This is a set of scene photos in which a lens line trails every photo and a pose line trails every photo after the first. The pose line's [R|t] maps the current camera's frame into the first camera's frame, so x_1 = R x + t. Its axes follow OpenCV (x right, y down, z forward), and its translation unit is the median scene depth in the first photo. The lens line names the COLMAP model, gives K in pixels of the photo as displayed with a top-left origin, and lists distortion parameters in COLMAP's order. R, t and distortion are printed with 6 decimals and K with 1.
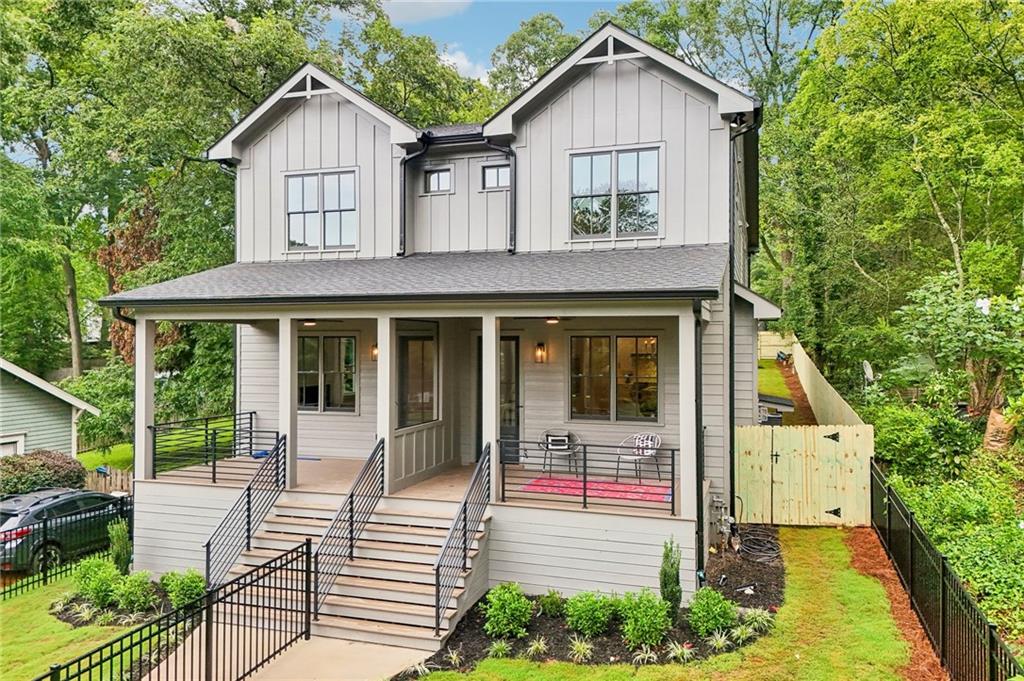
lens RADIAL K [[751.4, 0, 512.0], [0, 751.4, 340.5], [0, 0, 1]] dist [0.029775, 0.000221]
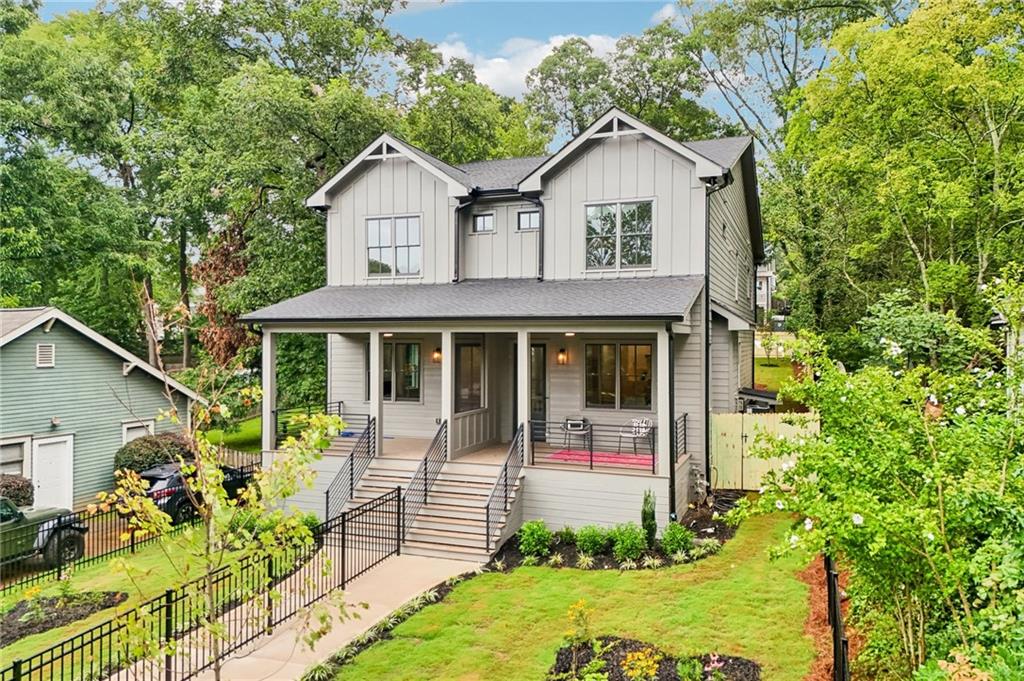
lens RADIAL K [[742.7, 0, 512.0], [0, 742.7, 340.5], [0, 0, 1]] dist [0.044077, -0.000710]
pose [[0.998918, 0.000220, -0.046507, 0.010944], [-0.000015, 0.999990, 0.004407, -0.018401], [0.046507, -0.004402, 0.998908, -0.306726]]
